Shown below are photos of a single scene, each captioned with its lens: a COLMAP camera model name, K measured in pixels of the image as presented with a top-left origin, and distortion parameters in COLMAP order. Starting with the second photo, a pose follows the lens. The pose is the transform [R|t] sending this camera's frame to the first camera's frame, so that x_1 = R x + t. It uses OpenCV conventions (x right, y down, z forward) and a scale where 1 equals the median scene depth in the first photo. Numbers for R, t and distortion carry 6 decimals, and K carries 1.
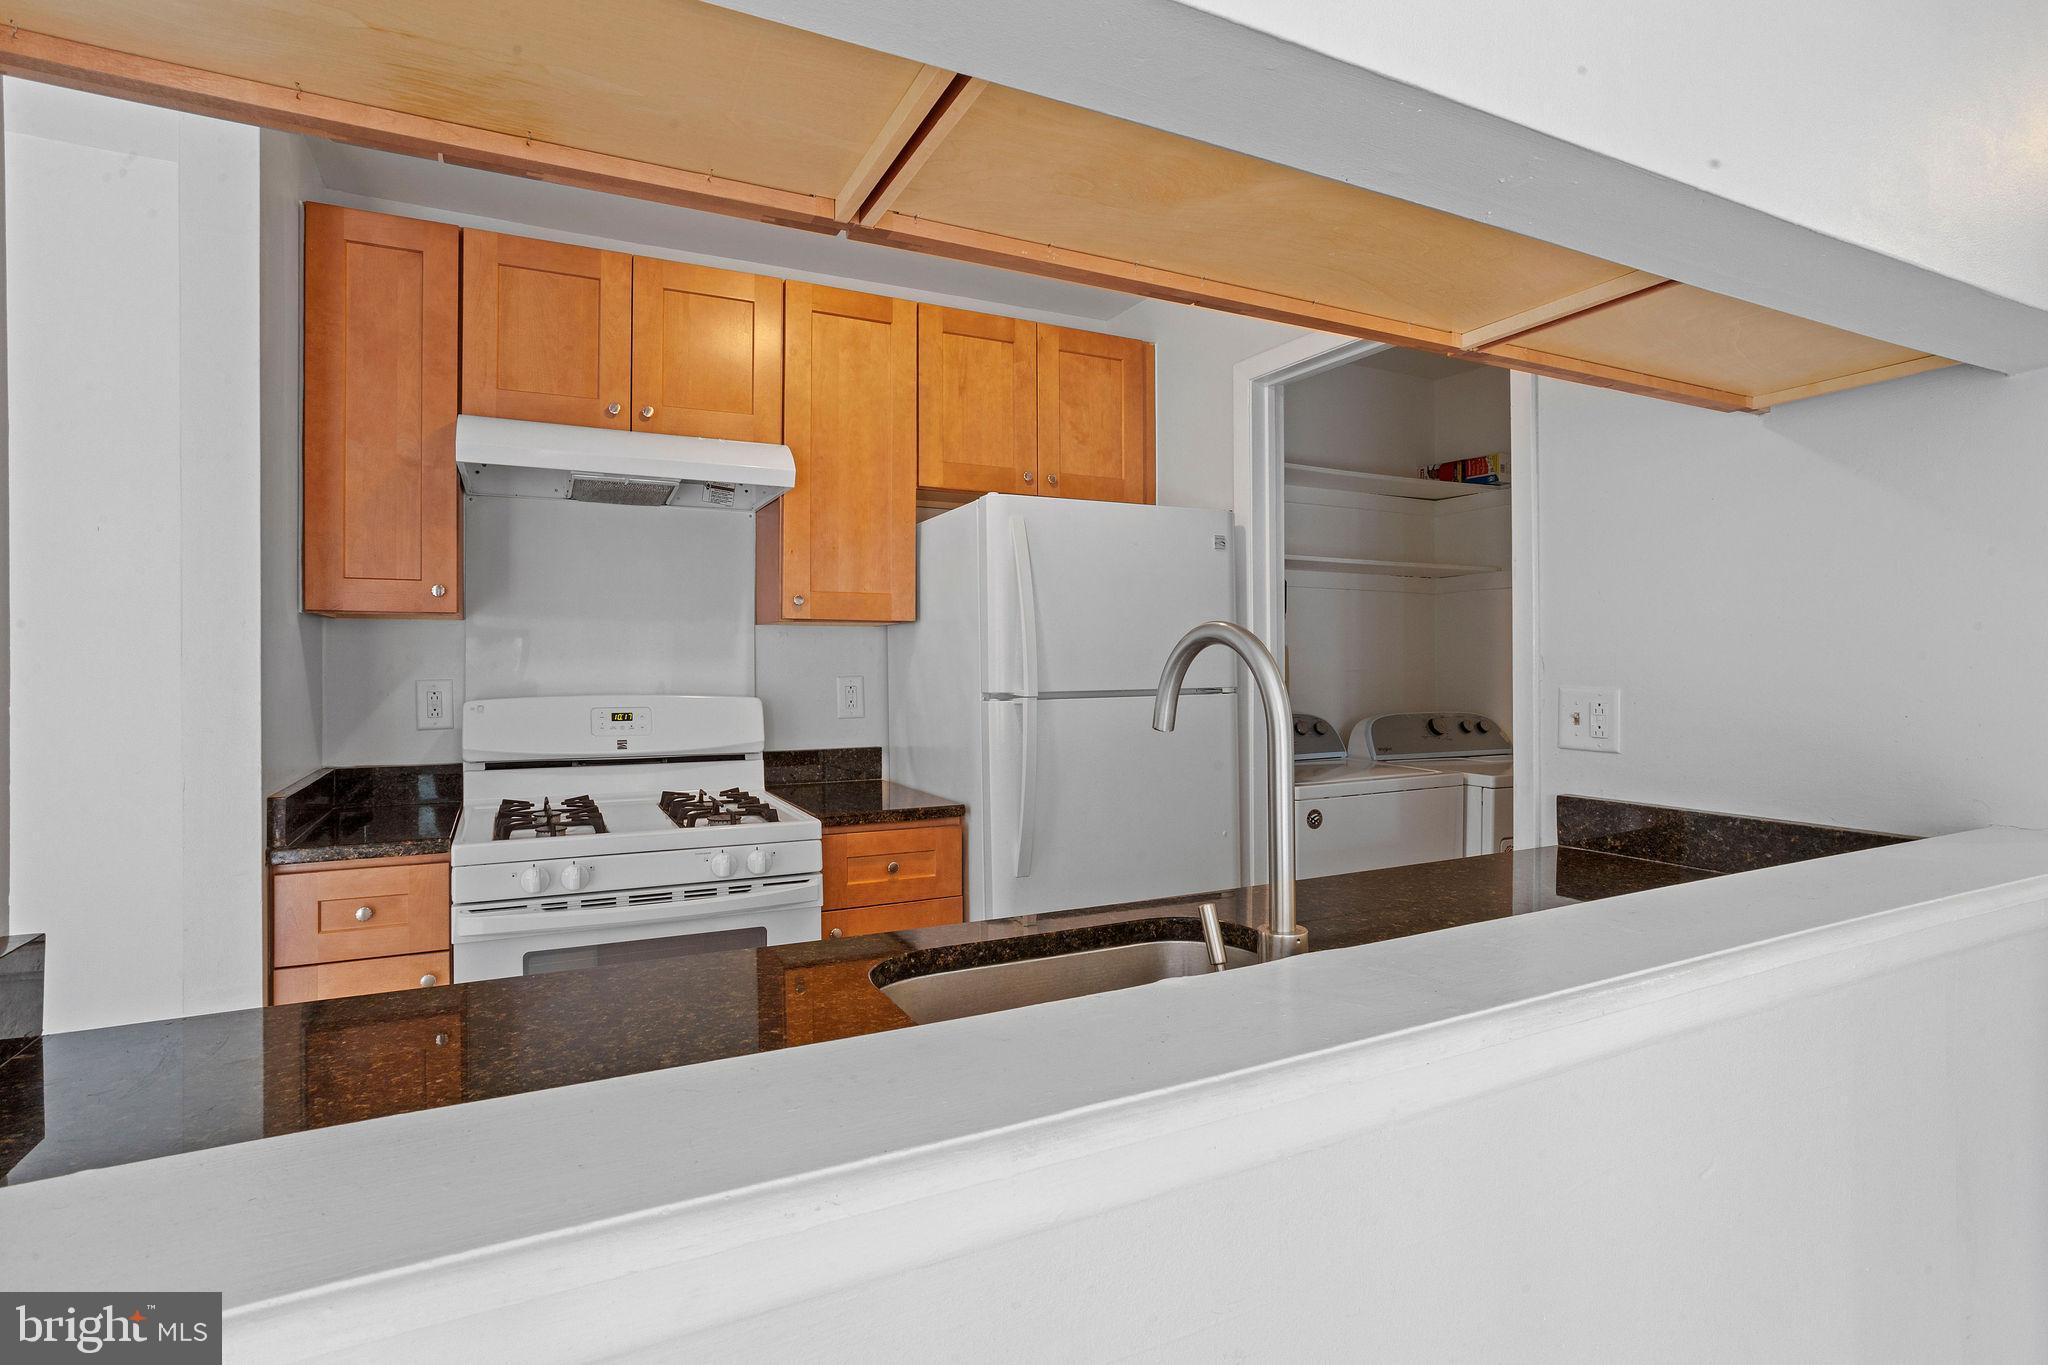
lens RADIAL K [[999.0, 0, 1016.7], [0, 999.0, 659.2], [0, 0, 1]] dist [0.000067, 0.000008]
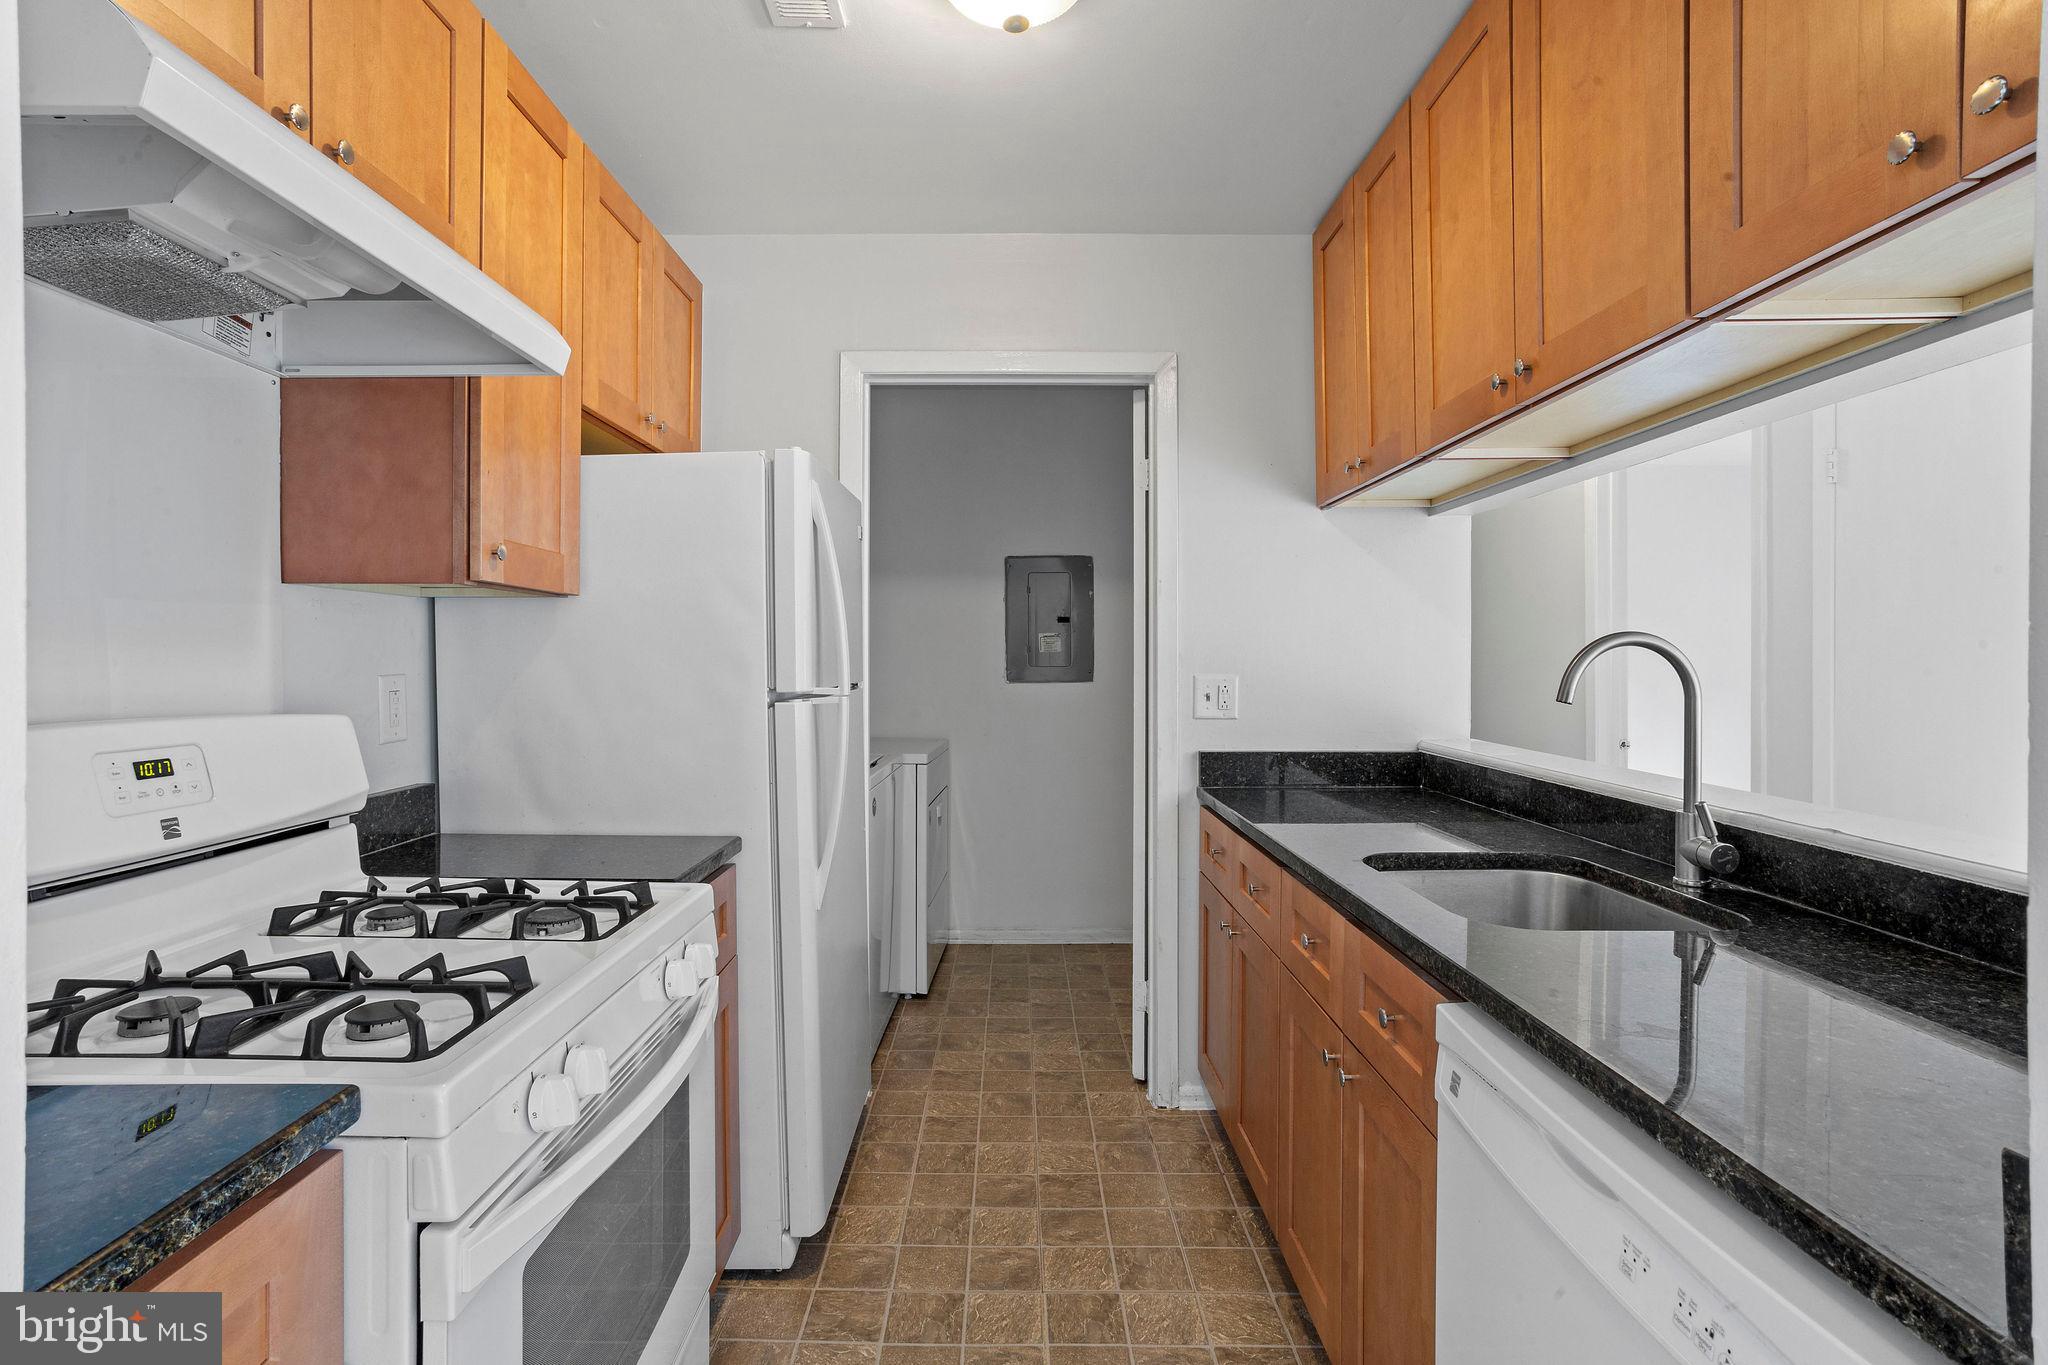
lens RADIAL K [[999.0, 0, 1016.7], [0, 999.0, 659.2], [0, 0, 1]] dist [0.000067, 0.000008]
pose [[0.446053, 0.002577, 0.895003, -0.632333], [-0.007263, 0.999973, 0.000741, 0.004192], [-0.894977, -0.006831, 0.446060, 0.443588]]
